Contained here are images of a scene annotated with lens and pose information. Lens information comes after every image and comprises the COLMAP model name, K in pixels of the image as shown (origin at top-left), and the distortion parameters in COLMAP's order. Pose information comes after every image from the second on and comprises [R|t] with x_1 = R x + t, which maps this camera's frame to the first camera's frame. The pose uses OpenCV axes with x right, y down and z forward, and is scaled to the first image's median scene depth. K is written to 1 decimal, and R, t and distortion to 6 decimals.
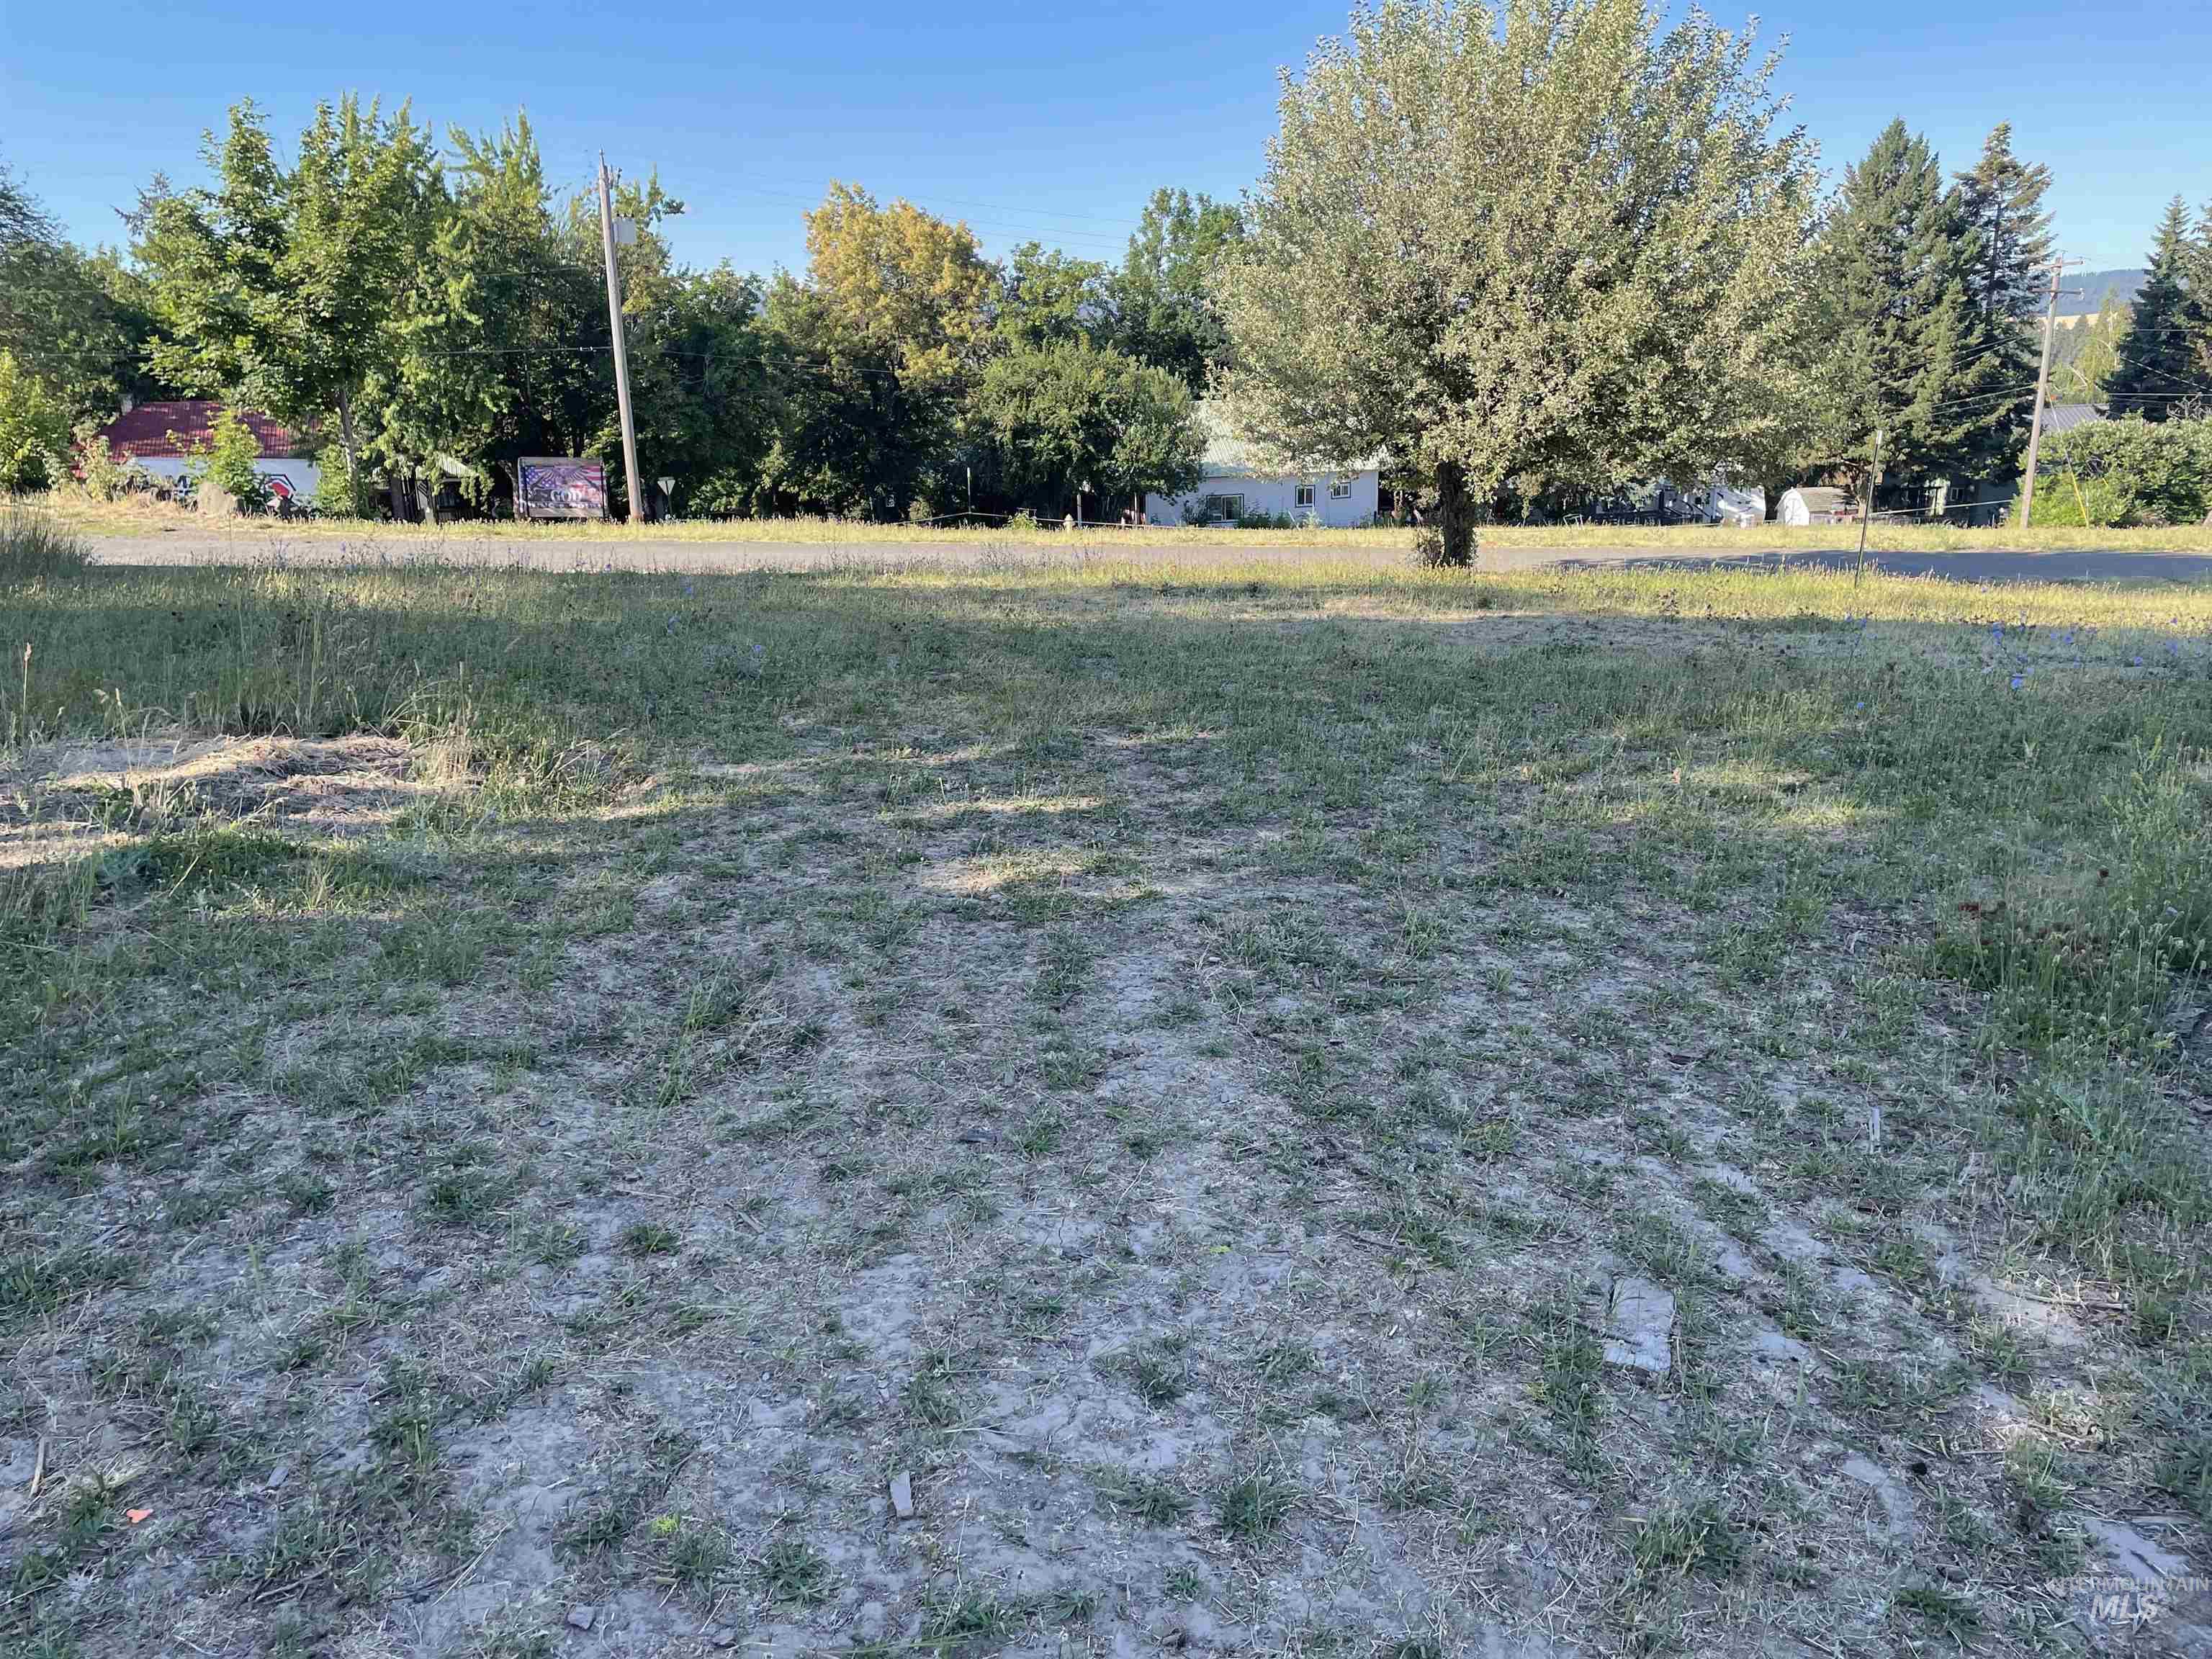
lens RADIAL K [[1716.6, 0, 1105.7], [0, 1716.6, 782.1], [0, 0, 1]] dist [0.128401, -0.176518]
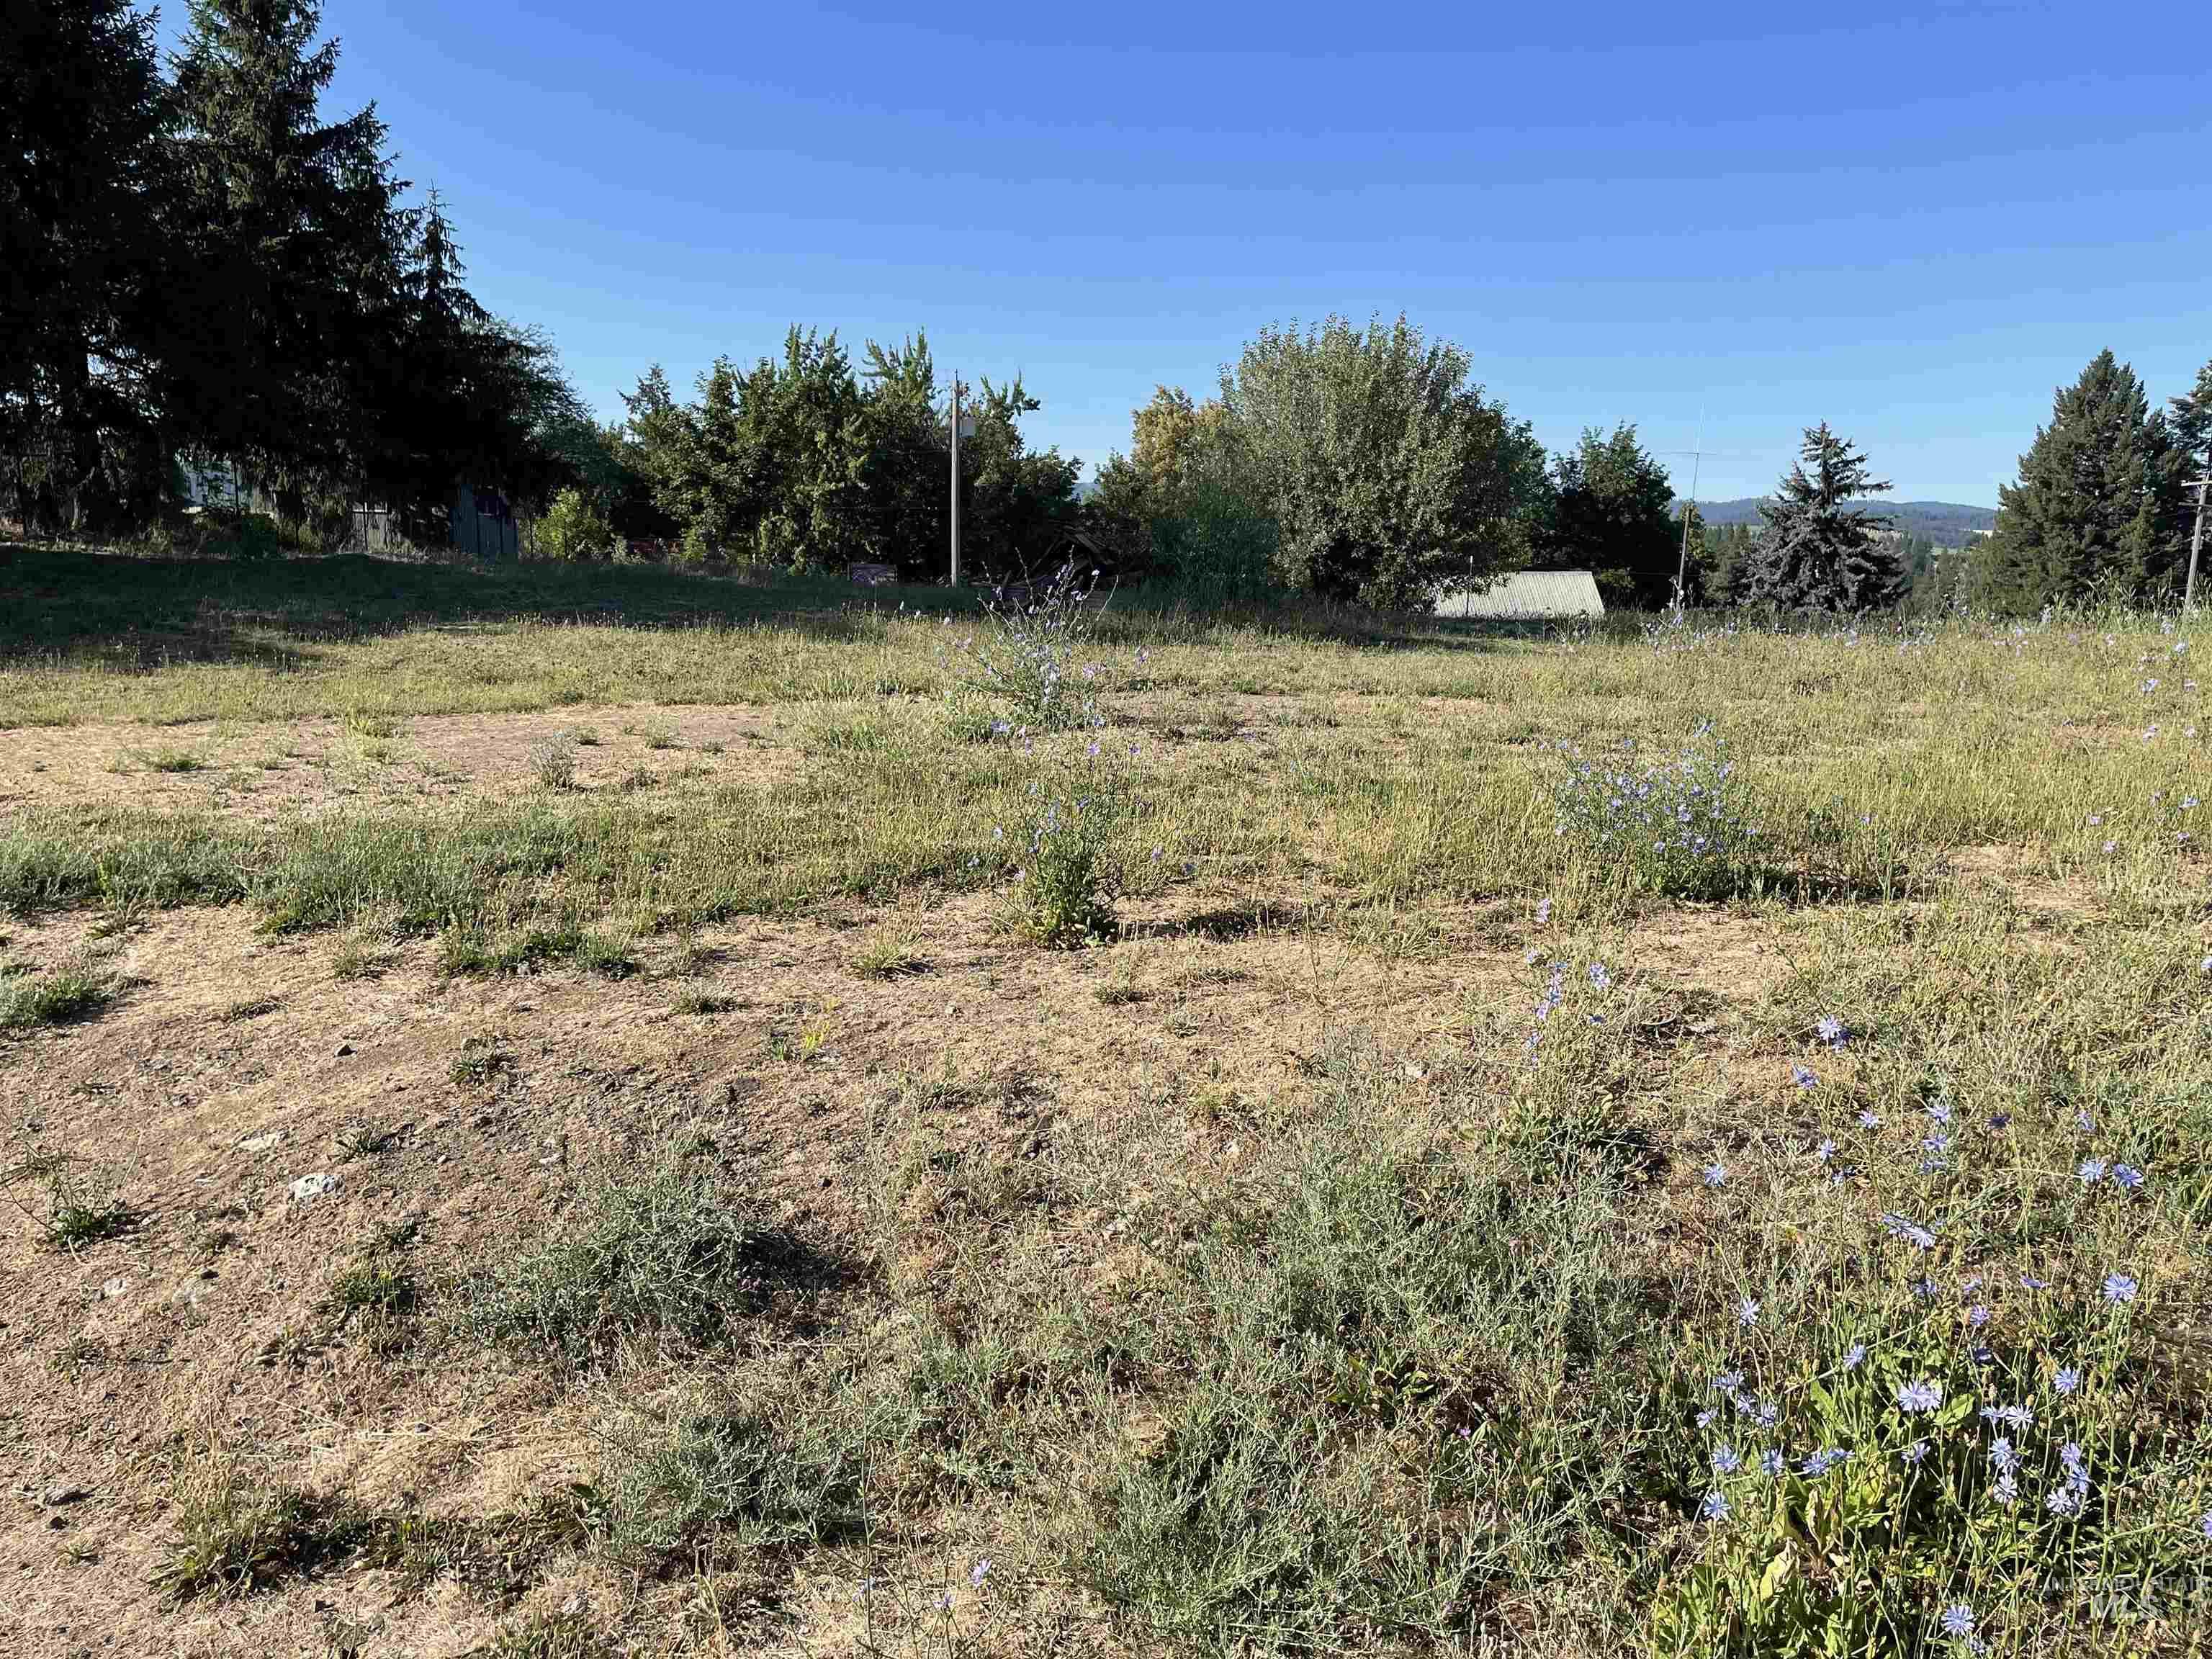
lens RADIAL K [[1716.6, 0, 1105.7], [0, 1716.6, 782.1], [0, 0, 1]] dist [0.128401, -0.176518]
pose [[0.975356, 0.069036, -0.209557, 0.119447], [-0.089560, 0.991900, -0.090077, 0.067595], [0.201641, 0.106626, 0.973639, -0.243760]]
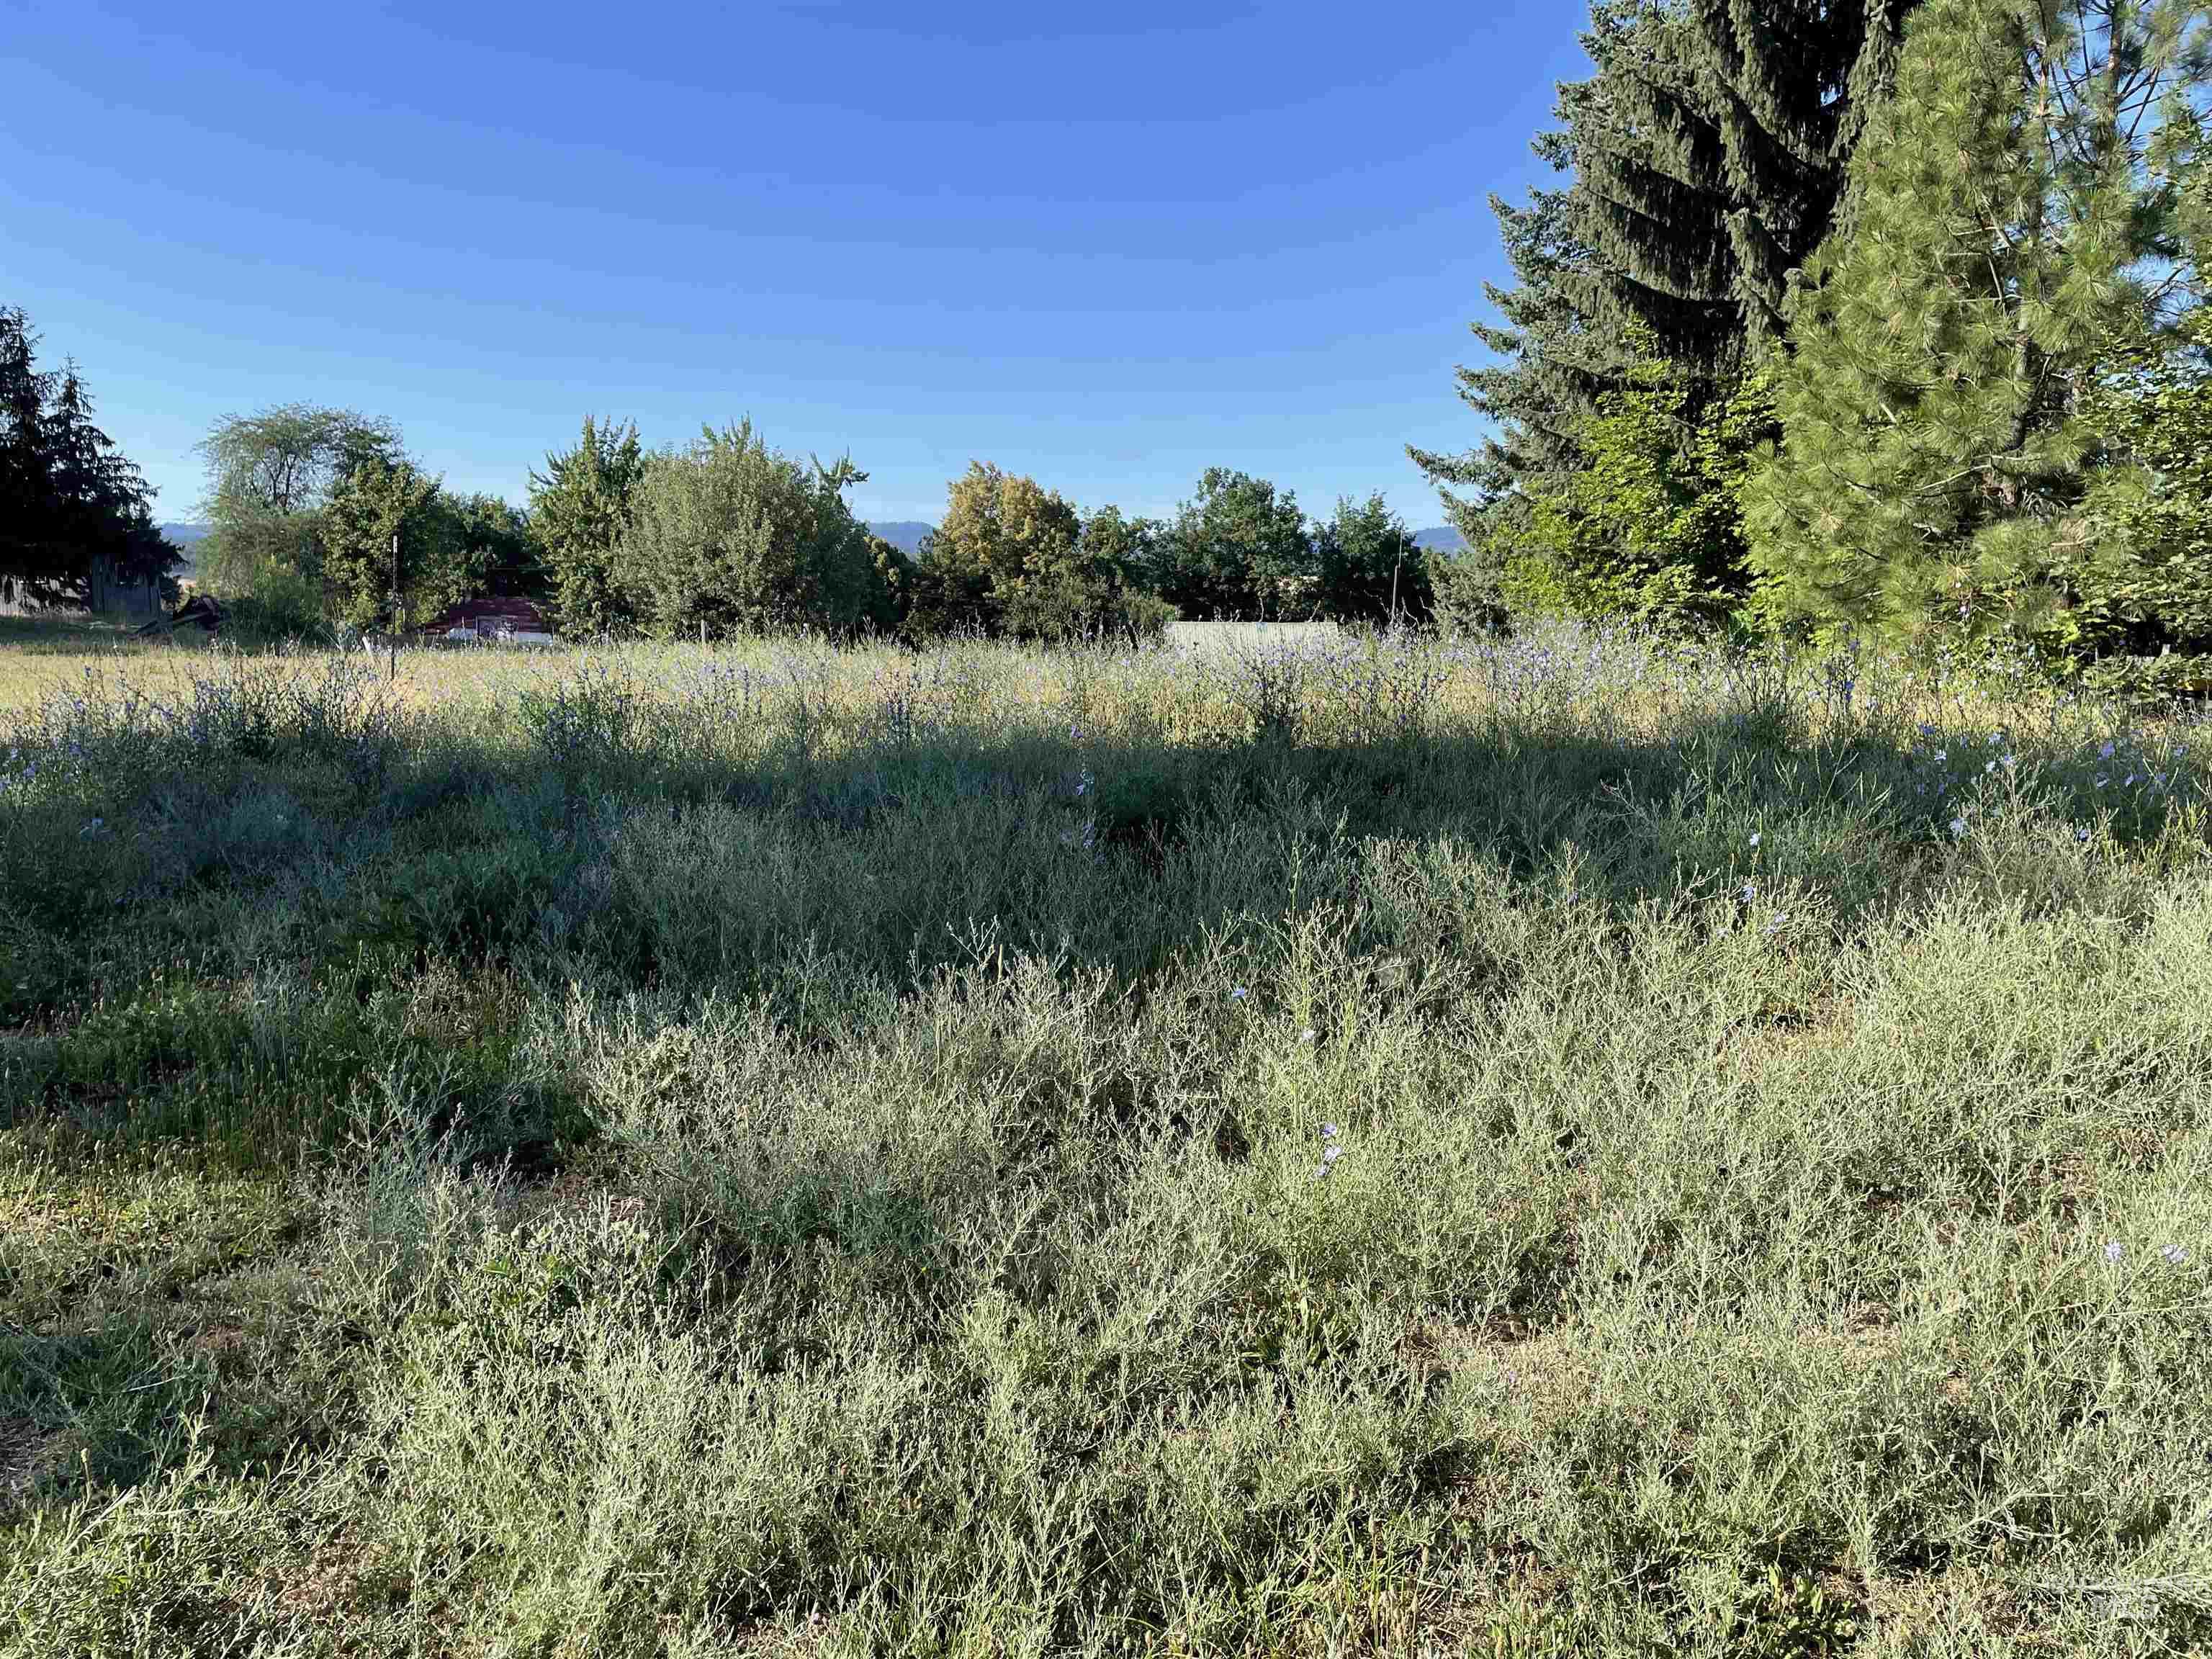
lens RADIAL K [[1716.6, 0, 1105.7], [0, 1716.6, 782.1], [0, 0, 1]] dist [0.128401, -0.176518]
pose [[0.969912, 0.056695, -0.236762, 0.414404], [-0.086749, 0.989156, -0.118509, 0.090516], [0.227475, 0.135482, 0.964313, -0.386058]]
